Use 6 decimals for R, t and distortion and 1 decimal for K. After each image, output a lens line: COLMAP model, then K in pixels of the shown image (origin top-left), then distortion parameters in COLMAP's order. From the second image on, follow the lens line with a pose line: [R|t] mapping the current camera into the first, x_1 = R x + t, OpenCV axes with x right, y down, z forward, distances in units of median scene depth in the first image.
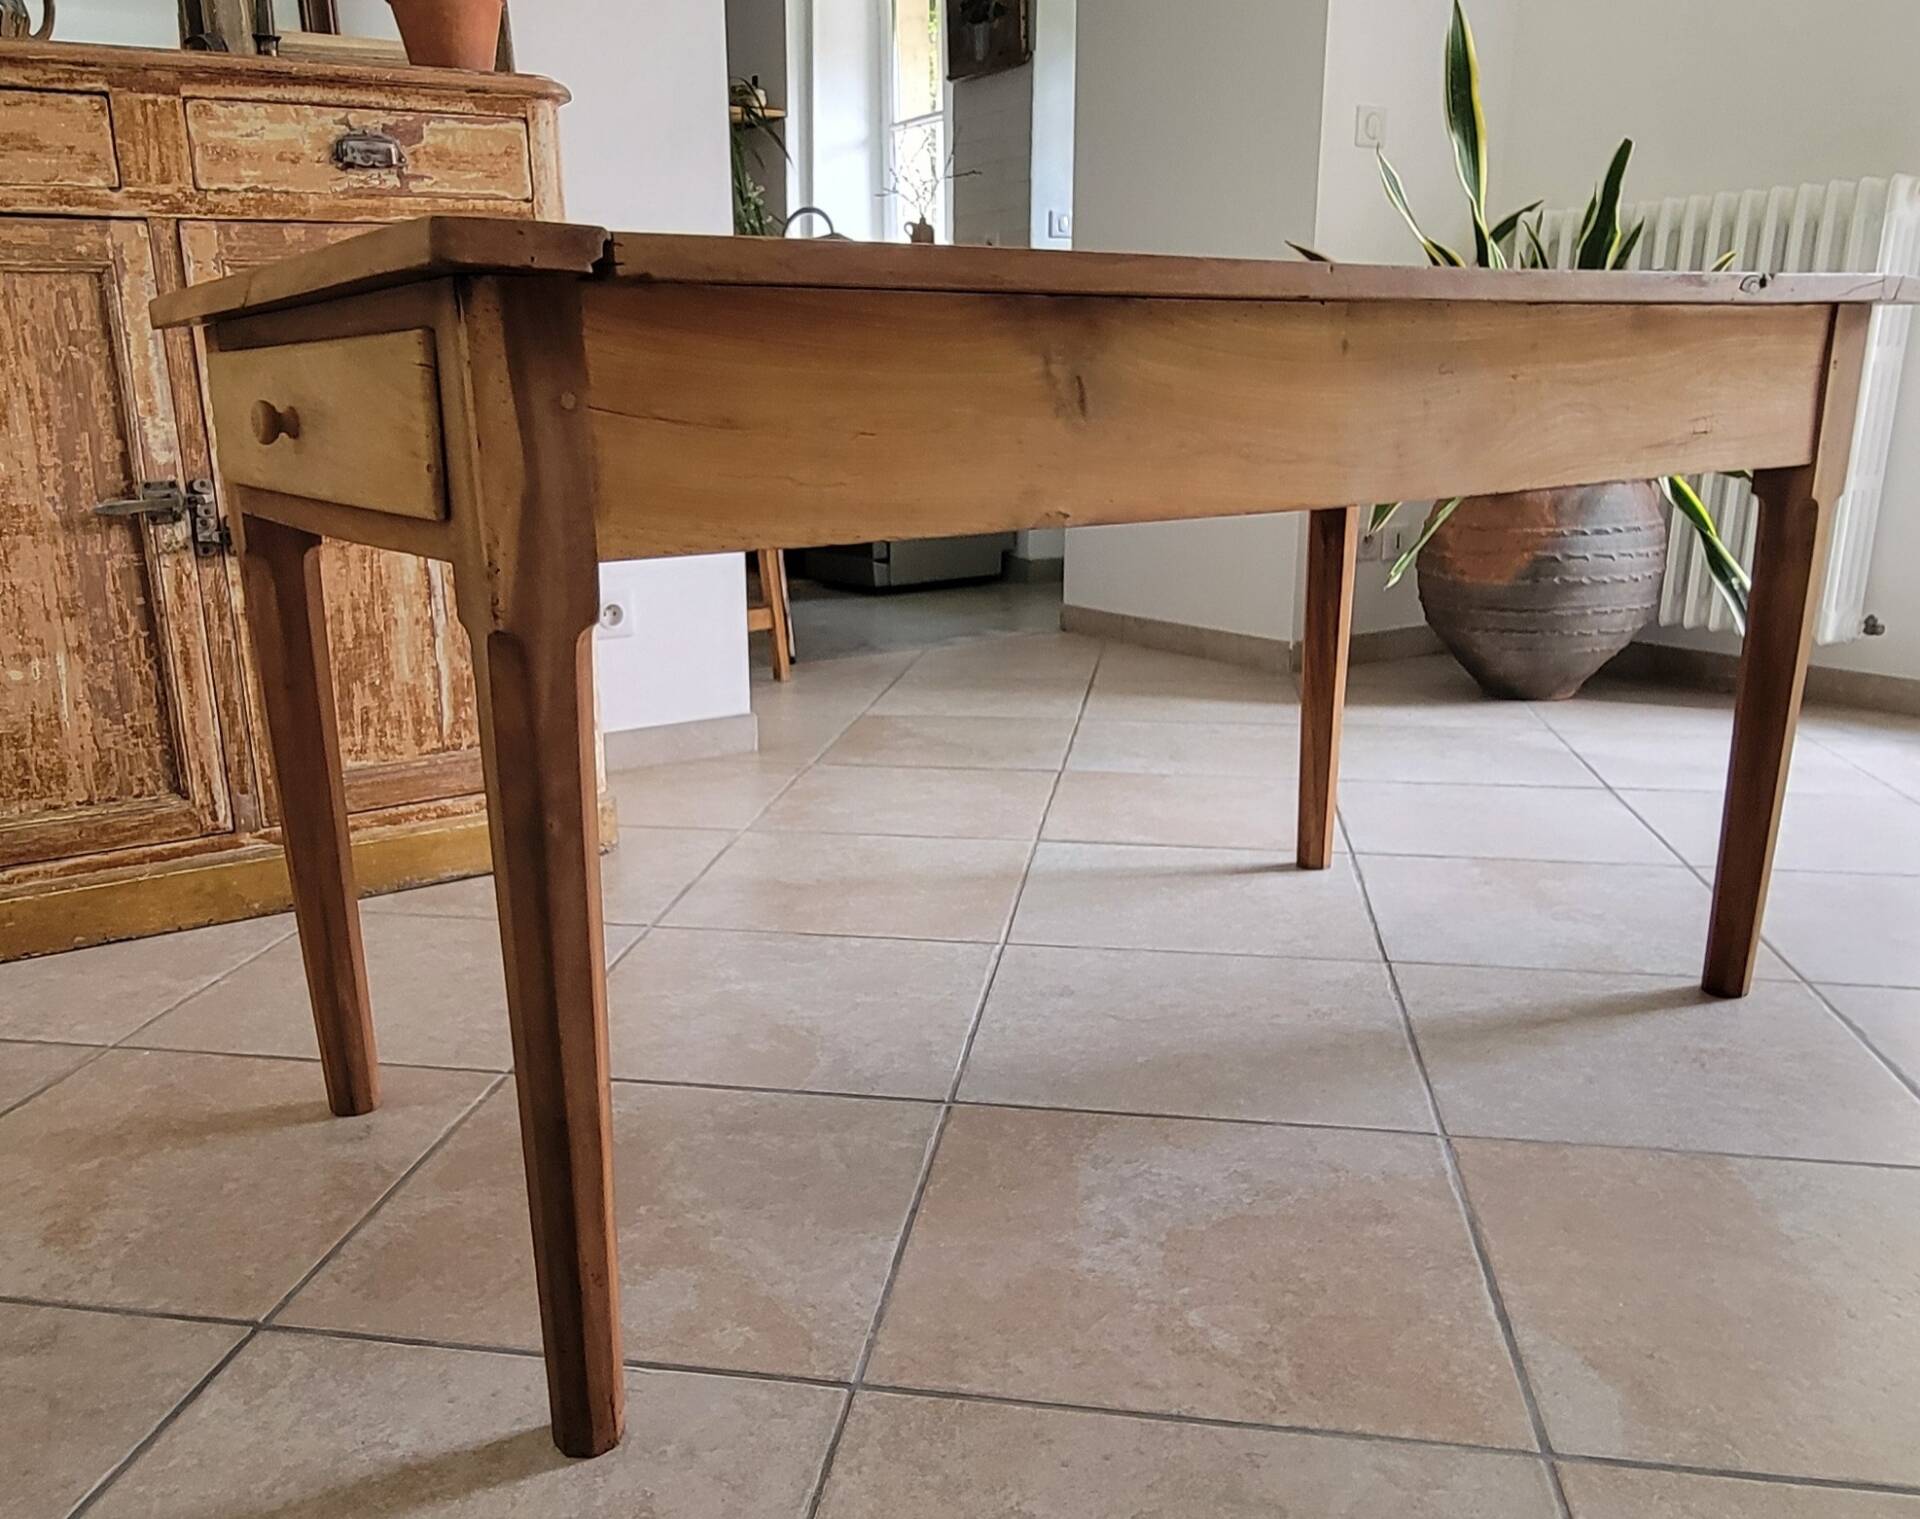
lens RADIAL K [[1578.6, 0, 872.0], [0, 1578.6, 850.4], [0, 0, 1]] dist [0.007462, -0.015478]
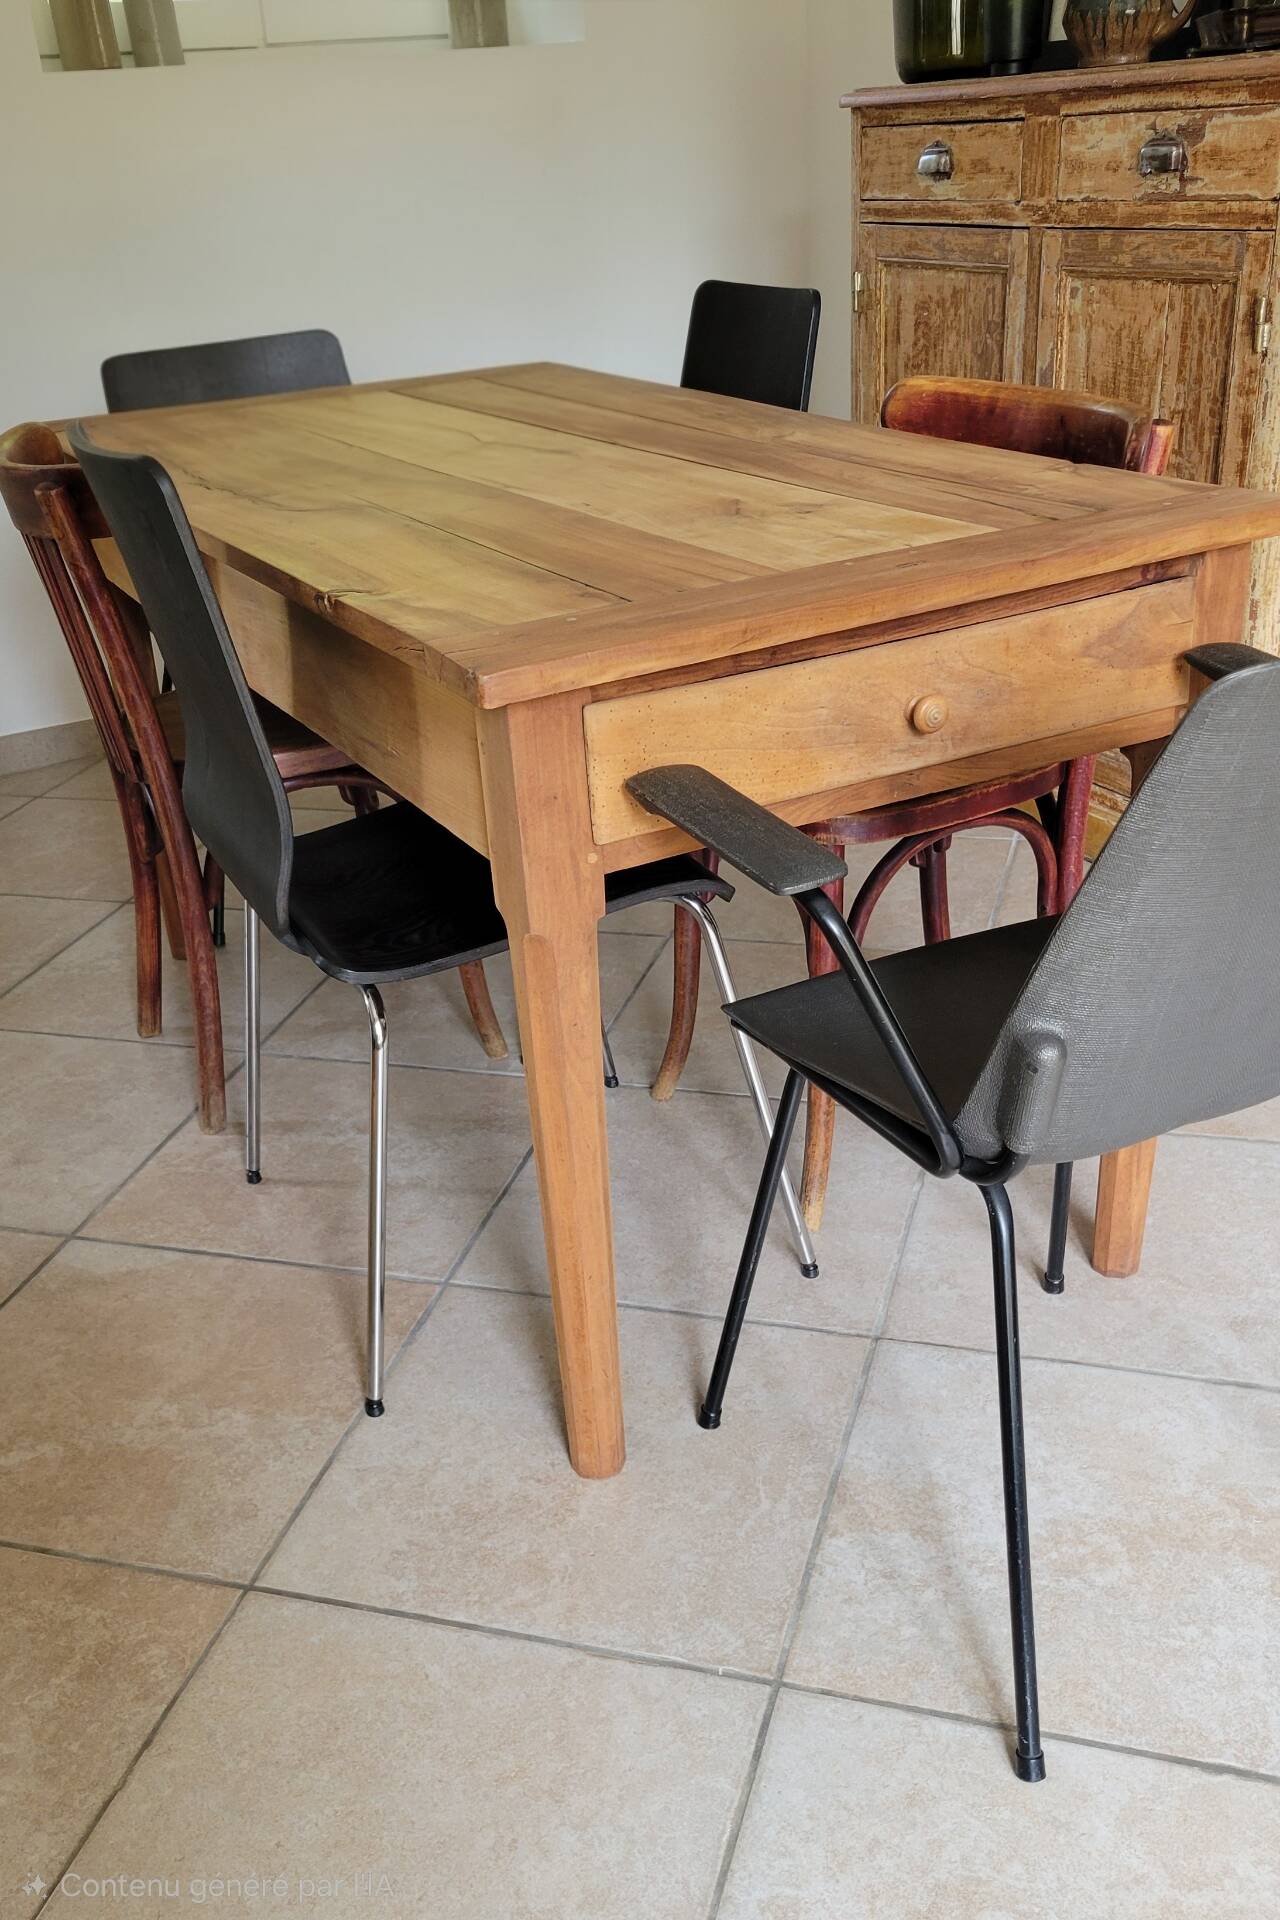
lens RADIAL K [[1774.6, 0, 602.5], [0, 1774.6, 1122.3], [0, 0, 1]] dist [0.028323, 0.000000]
pose [[-0.104818, 0.511544, -0.852840, 1.053891], [-0.222647, 0.823725, 0.521445, -0.465343], [0.969248, 0.244539, 0.027553, 0.794147]]
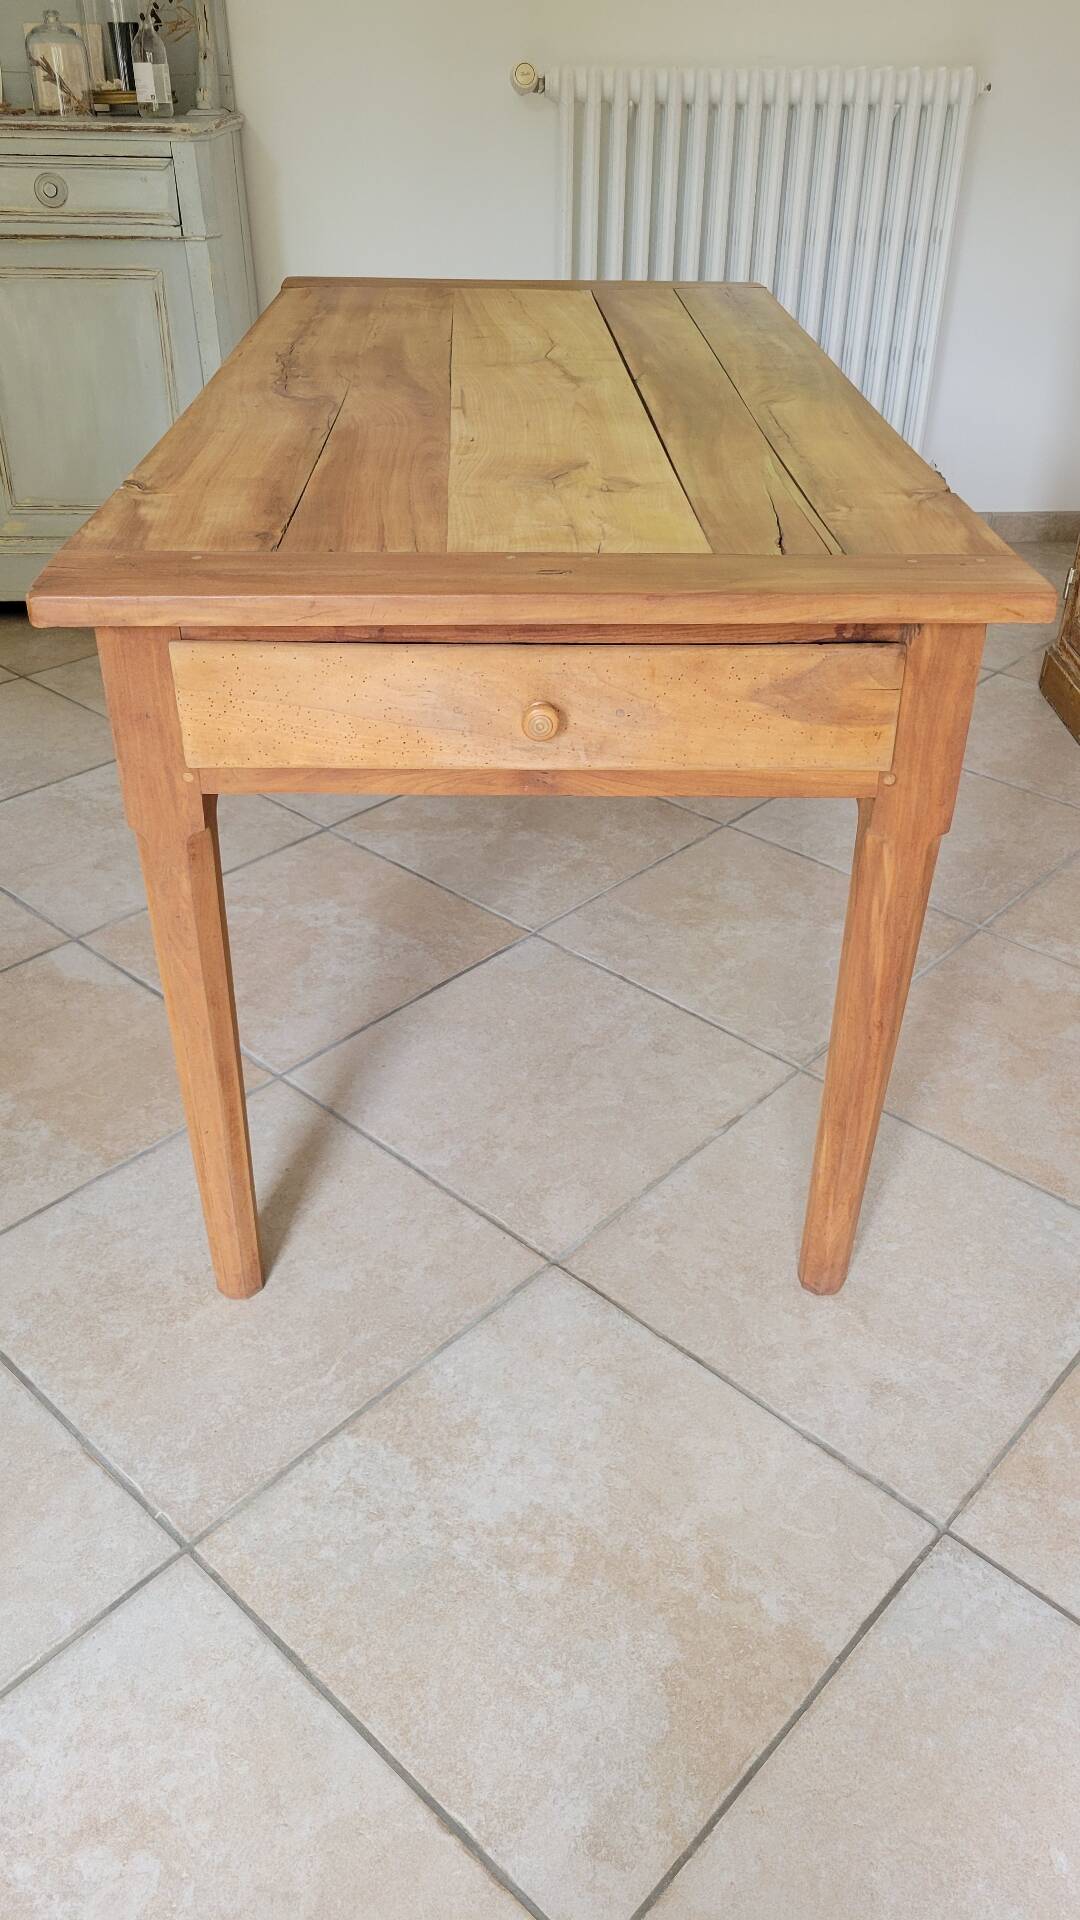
lens RADIAL K [[1441.0, 0, 549.6], [0, 1441.0, 922.3], [0, 0, 1]] dist [0.041699, -0.036010]
pose [[-0.525051, 0.456659, -0.718181, 0.799925], [-0.248794, 0.724636, 0.642654, -0.569590], [0.813894, 0.516105, -0.266857, 1.094999]]
